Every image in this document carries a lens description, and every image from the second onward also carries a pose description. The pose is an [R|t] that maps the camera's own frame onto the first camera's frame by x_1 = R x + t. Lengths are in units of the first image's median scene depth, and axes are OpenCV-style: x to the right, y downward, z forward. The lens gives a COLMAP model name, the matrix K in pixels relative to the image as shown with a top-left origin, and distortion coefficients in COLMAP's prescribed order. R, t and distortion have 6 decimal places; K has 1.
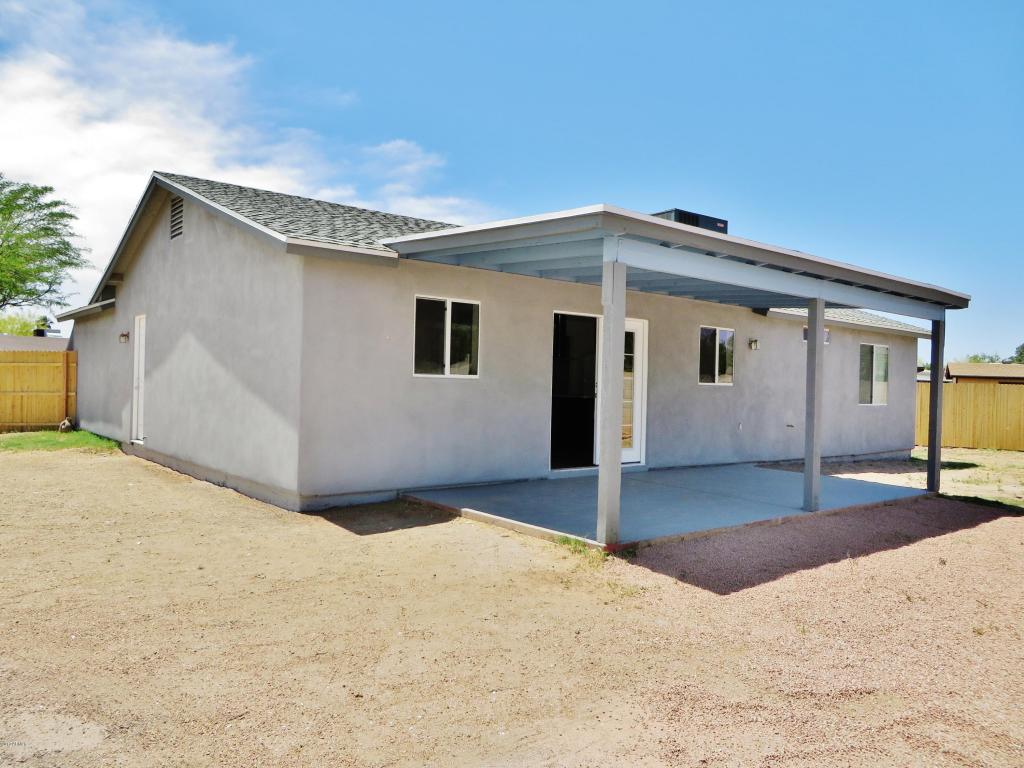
lens RADIAL K [[769.7, 0, 512.1], [0, 769.7, 381.6], [0, 0, 1]] dist [-0.011664, 0.002830]
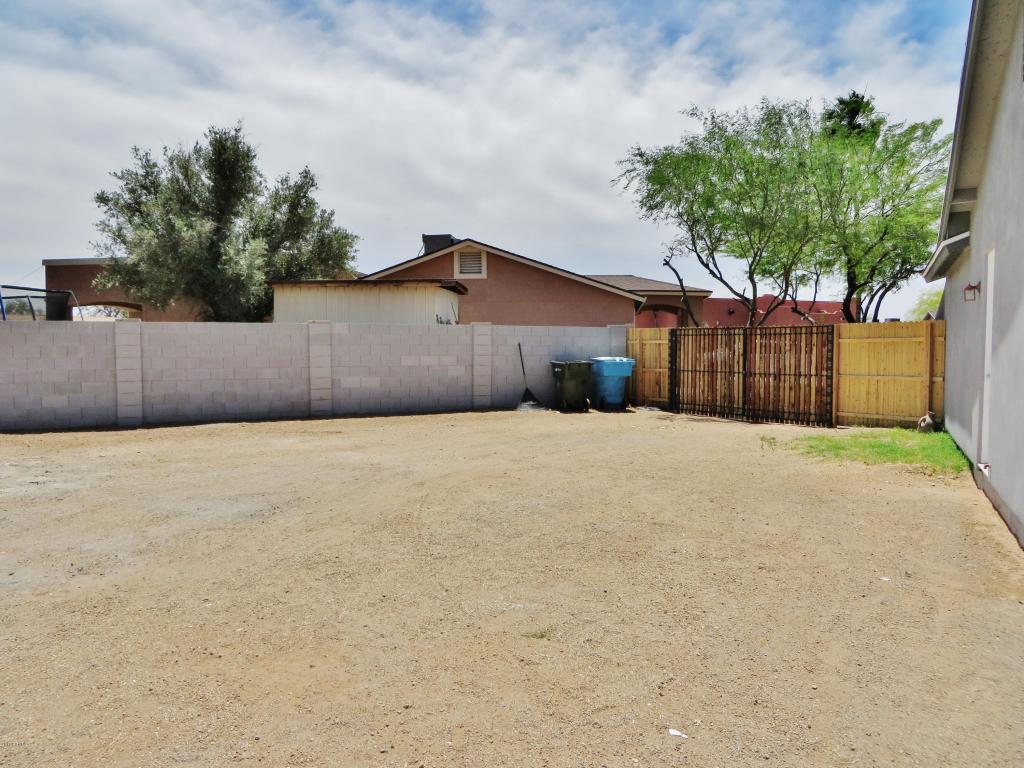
lens RADIAL K [[769.7, 0, 512.8], [0, 769.7, 375.6], [0, 0, 1]] dist [-0.011664, 0.002830]
pose [[0.427919, 0.017407, -0.903649, -0.090101], [0.002293, 0.999790, 0.020345, -0.003230], [0.903814, -0.010779, 0.427790, 0.327593]]
